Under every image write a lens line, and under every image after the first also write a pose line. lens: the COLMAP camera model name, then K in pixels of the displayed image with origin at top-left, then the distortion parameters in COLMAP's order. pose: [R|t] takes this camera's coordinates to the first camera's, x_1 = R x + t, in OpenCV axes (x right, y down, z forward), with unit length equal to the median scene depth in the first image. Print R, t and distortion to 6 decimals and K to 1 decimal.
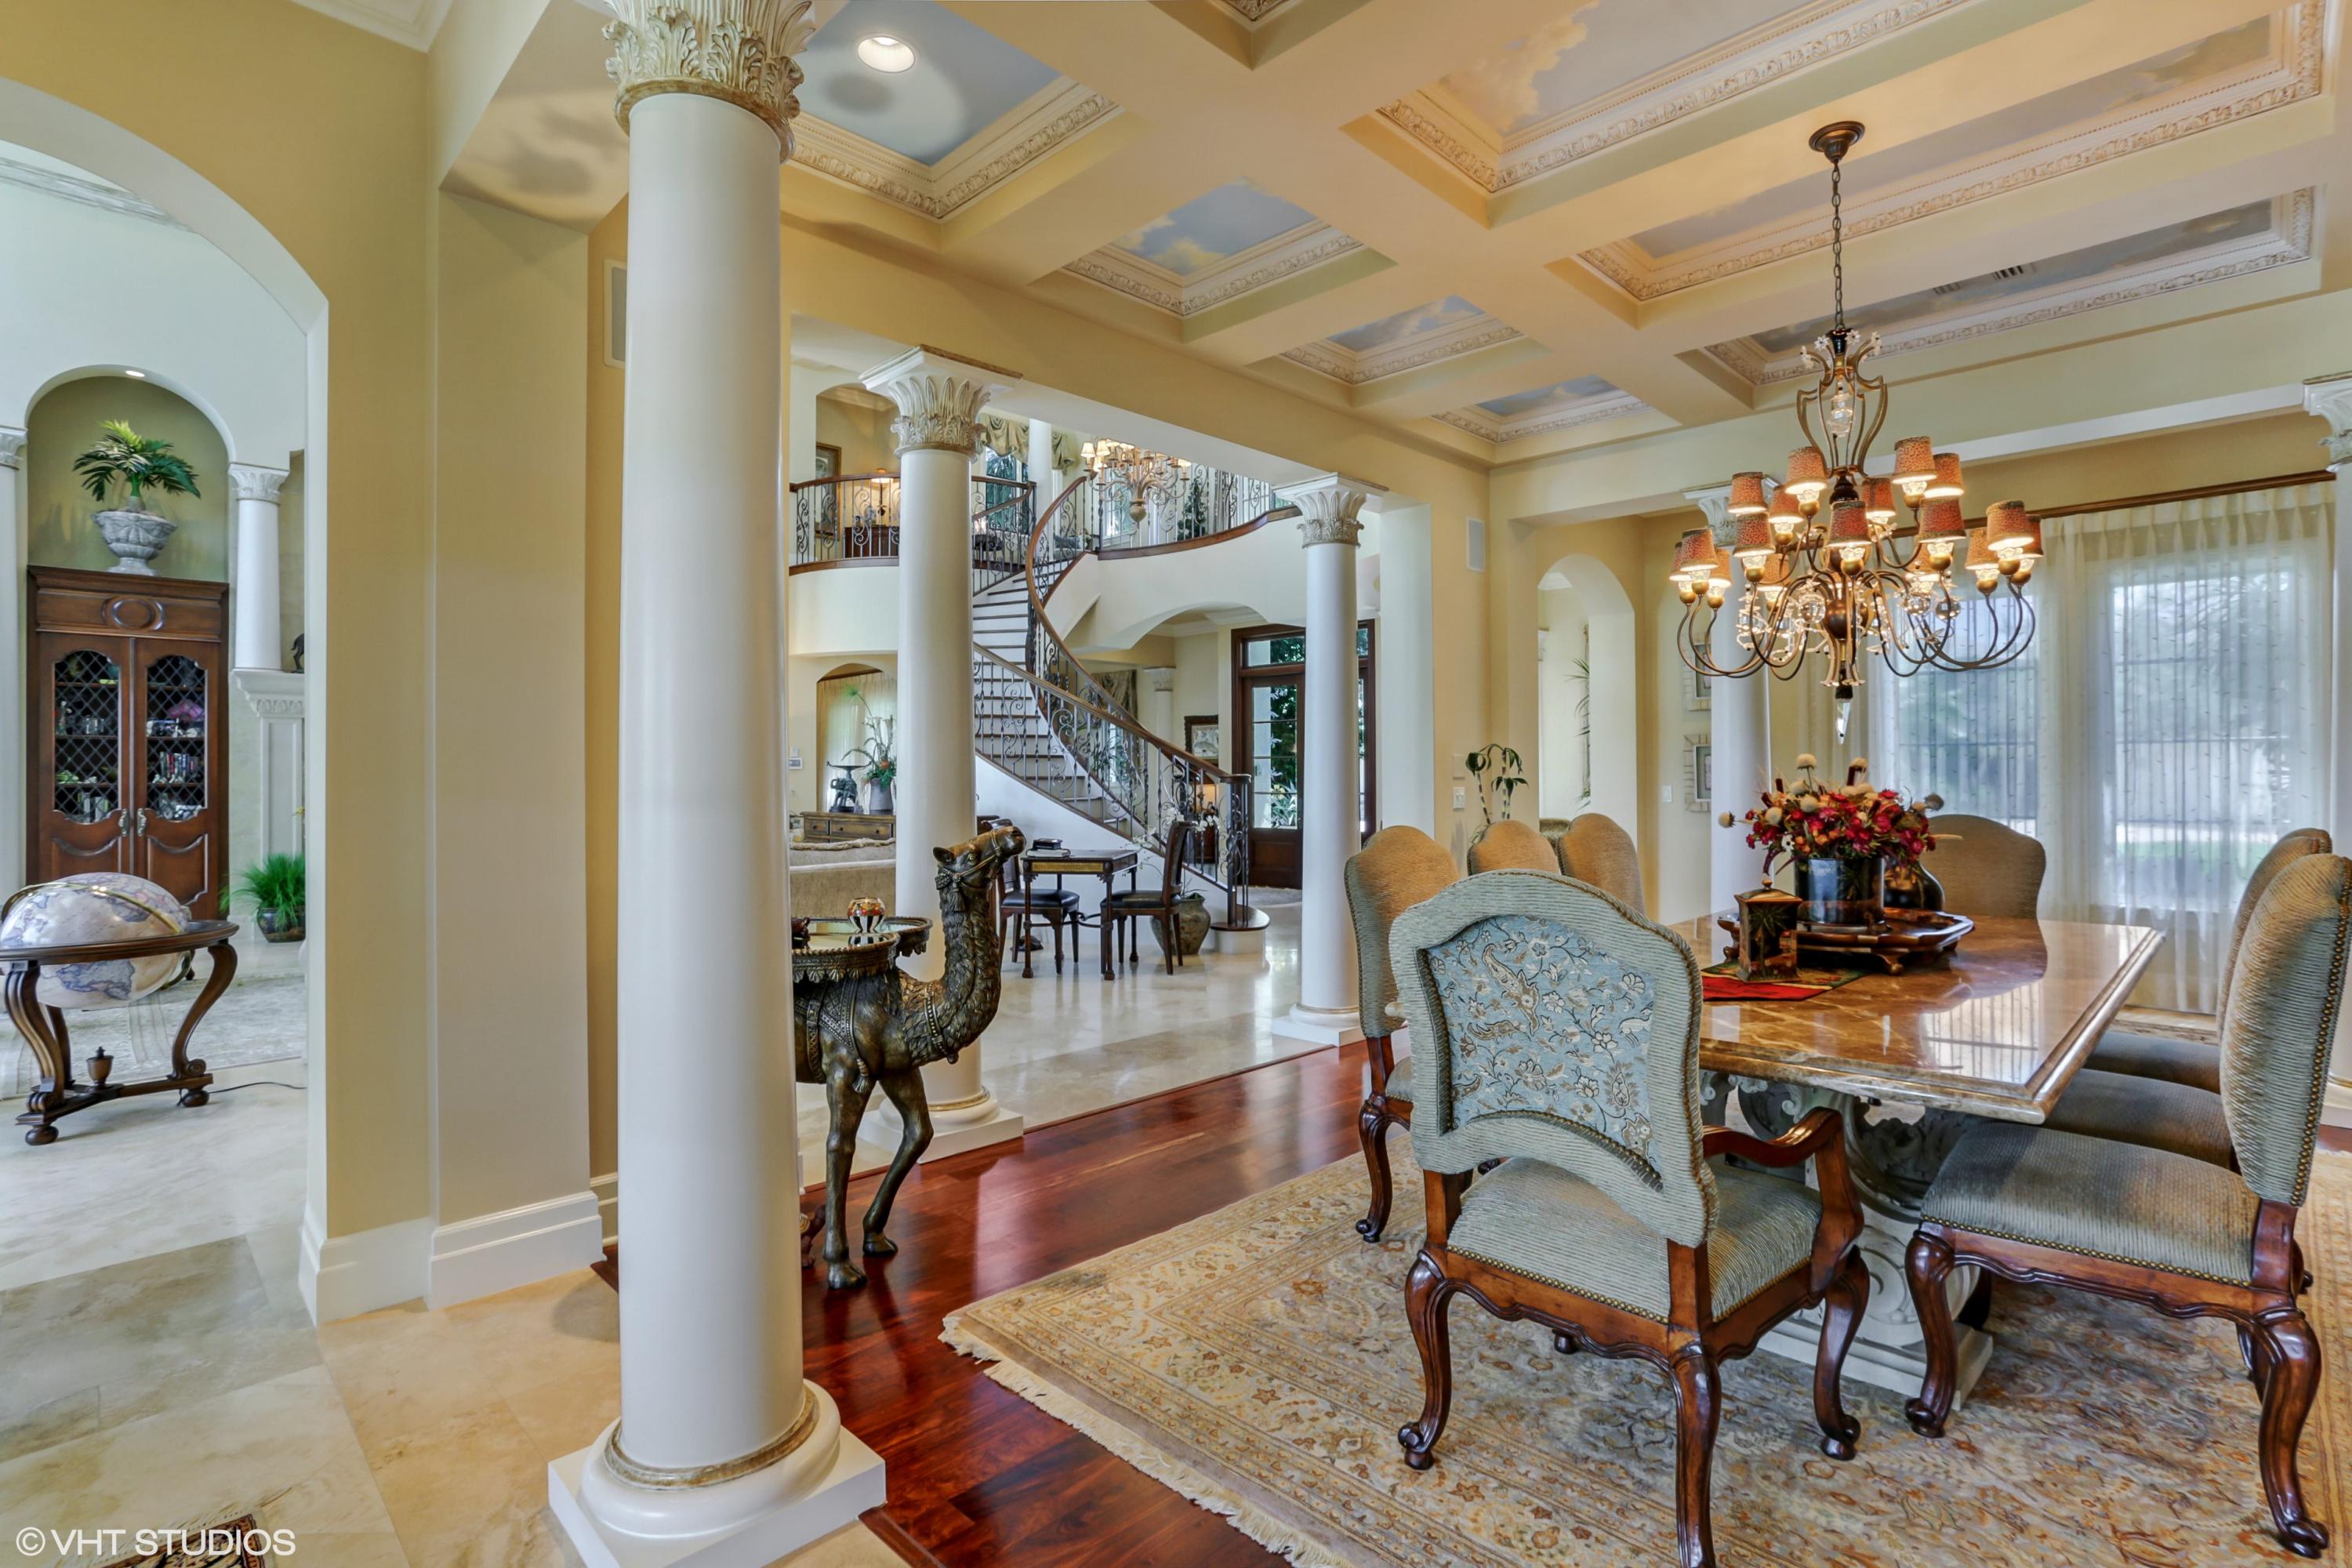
lens RADIAL K [[1136.9, 0, 1175.9], [0, 1136.9, 773.7], [0, 0, 1]] dist [0.019549, 0.001112]
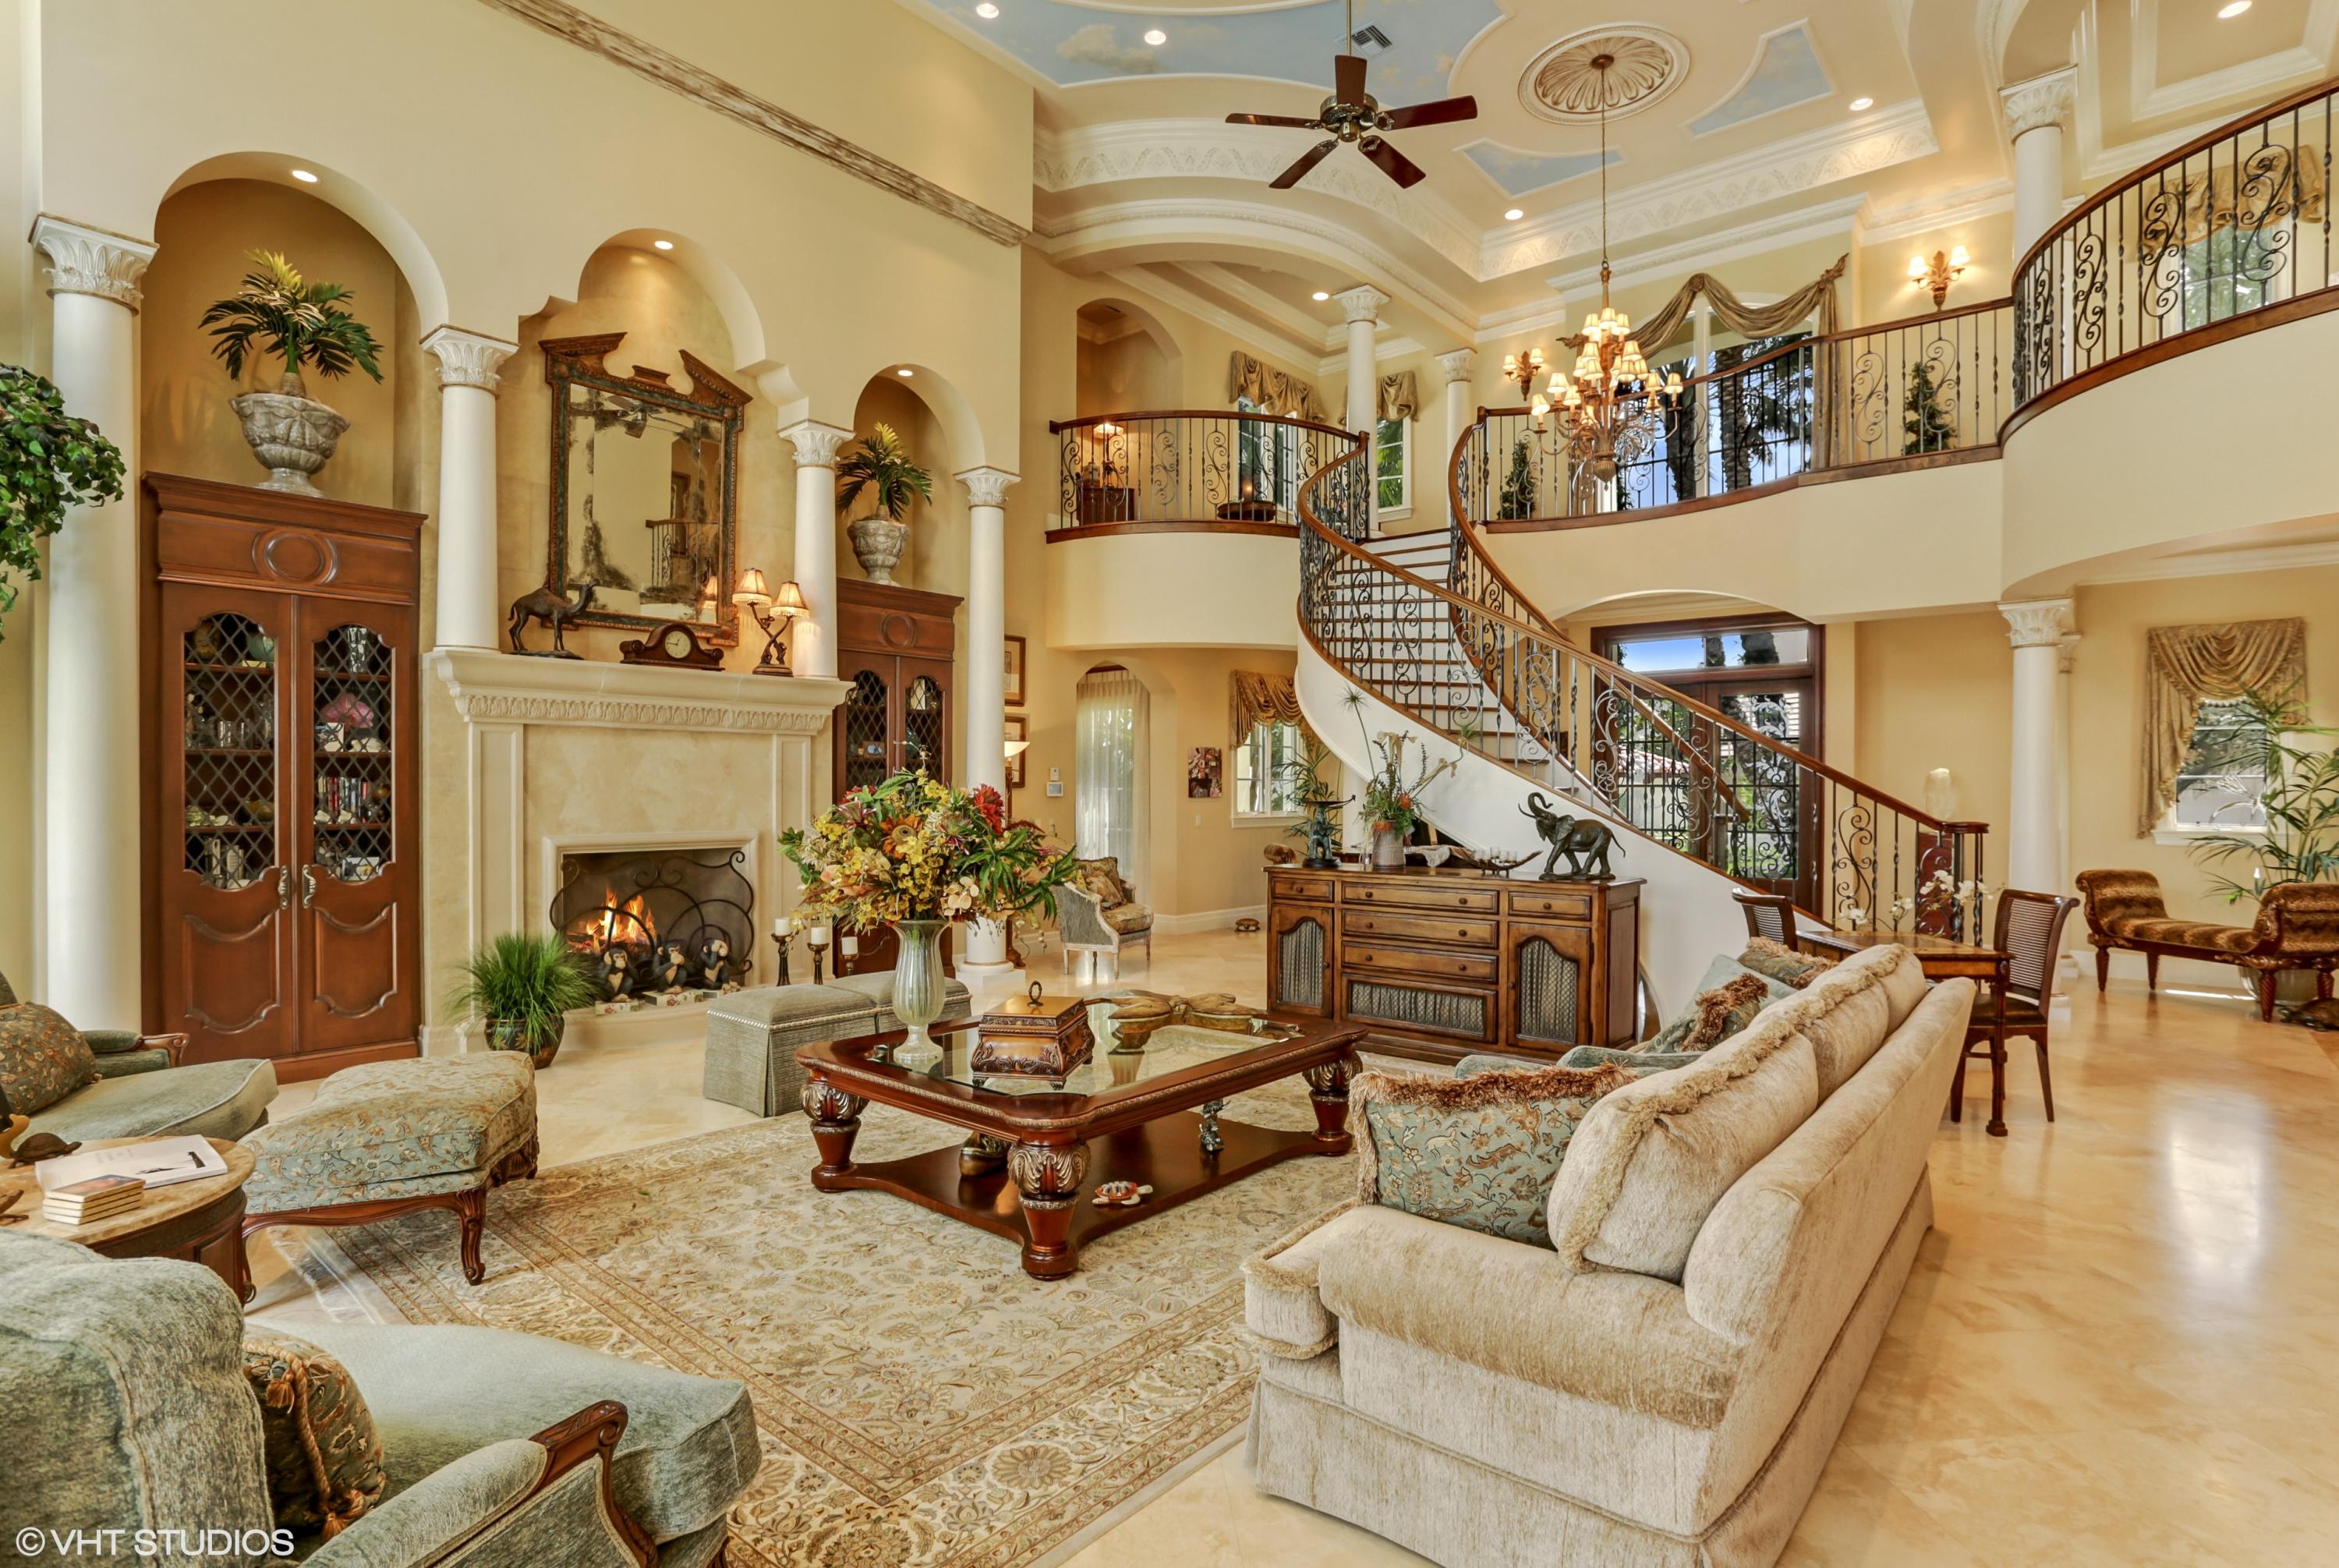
lens RADIAL K [[1176.3, 0, 1175.1], [0, 1176.3, 796.0], [0, 0, 1]] dist [-0.002251, -0.000074]
pose [[0.996520, 0.003832, 0.083270, -0.472339], [-0.003876, 0.999992, 0.000369, -0.009787], [-0.083268, -0.000690, 0.996527, 0.318991]]
